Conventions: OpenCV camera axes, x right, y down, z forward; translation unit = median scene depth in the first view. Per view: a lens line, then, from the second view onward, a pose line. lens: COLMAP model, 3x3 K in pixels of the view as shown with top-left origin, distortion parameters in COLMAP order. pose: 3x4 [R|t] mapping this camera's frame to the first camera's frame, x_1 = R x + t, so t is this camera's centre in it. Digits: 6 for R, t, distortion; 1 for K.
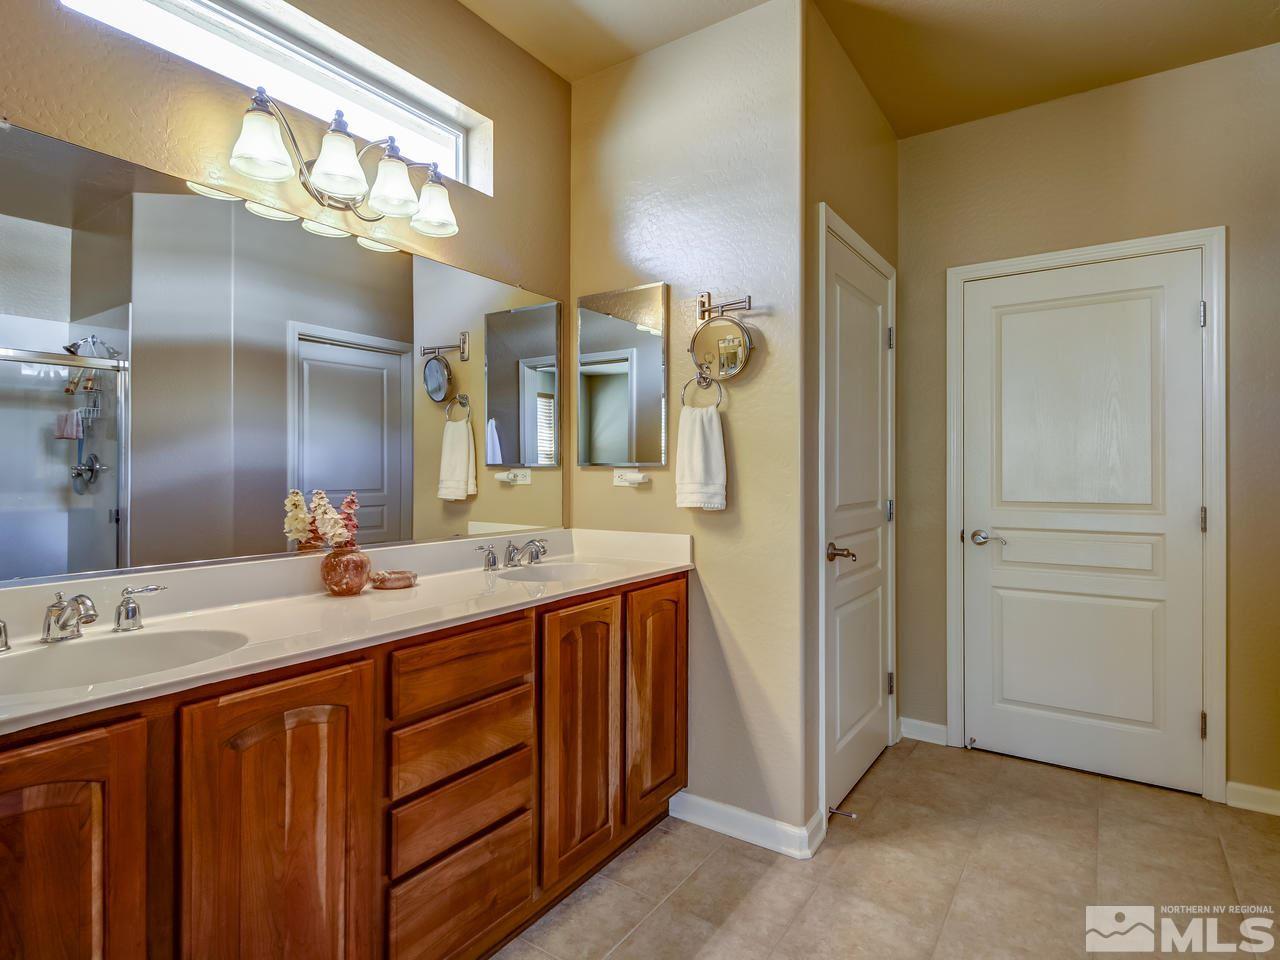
lens RADIAL K [[682.0, 0, 640.4], [0, 682.0, 473.8], [0, 0, 1]] dist [0.010135, -0.010611]
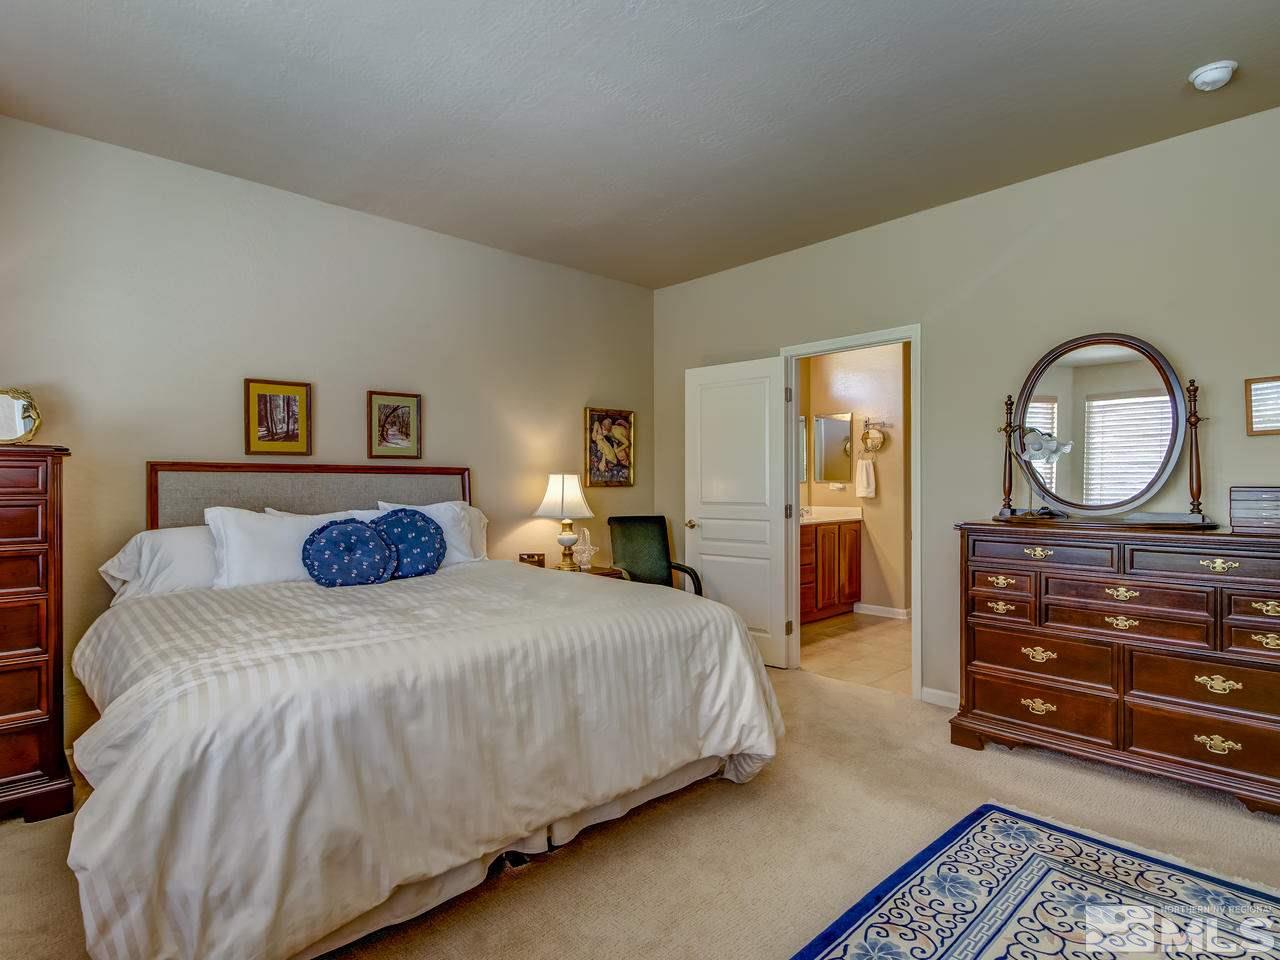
lens RADIAL K [[682.0, 0, 640.4], [0, 682.0, 473.8], [0, 0, 1]] dist [0.010135, -0.010611]
pose [[0.975240, -0.002800, -0.221129, -0.190972], [-0.000178, 0.999910, -0.013449, -0.005996], [0.221147, 0.013155, 0.975152, -1.909732]]
